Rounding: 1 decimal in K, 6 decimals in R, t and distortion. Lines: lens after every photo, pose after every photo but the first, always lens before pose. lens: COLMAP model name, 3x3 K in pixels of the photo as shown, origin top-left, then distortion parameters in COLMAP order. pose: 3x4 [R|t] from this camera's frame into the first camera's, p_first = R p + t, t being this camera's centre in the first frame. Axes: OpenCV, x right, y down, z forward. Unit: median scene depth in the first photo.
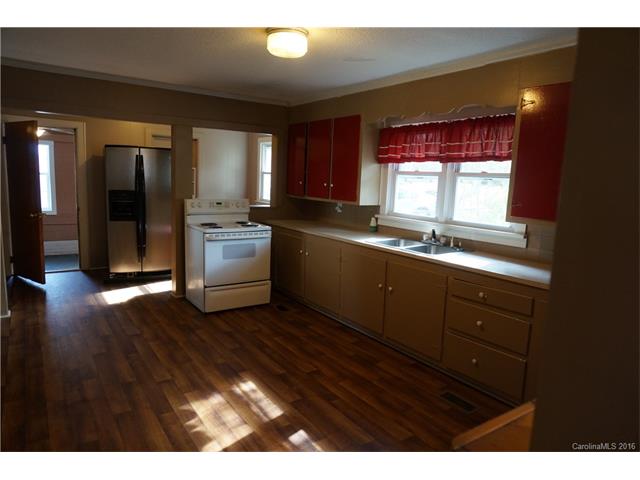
lens RADIAL K [[430.6, 0, 320.2], [0, 430.6, 240.2], [0, 0, 1]] dist [-0.045478, 0.022406]
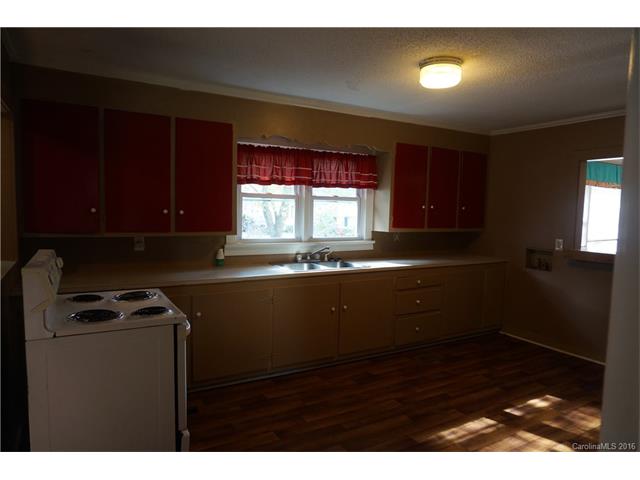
lens RADIAL K [[430.6, 0, 320.8], [0, 430.6, 239.9], [0, 0, 1]] dist [-0.045478, 0.022406]
pose [[0.063657, -0.107625, 0.992152, -0.835966], [0.129061, 0.986707, 0.098754, -0.155491], [-0.989591, 0.121761, 0.076701, 0.921818]]
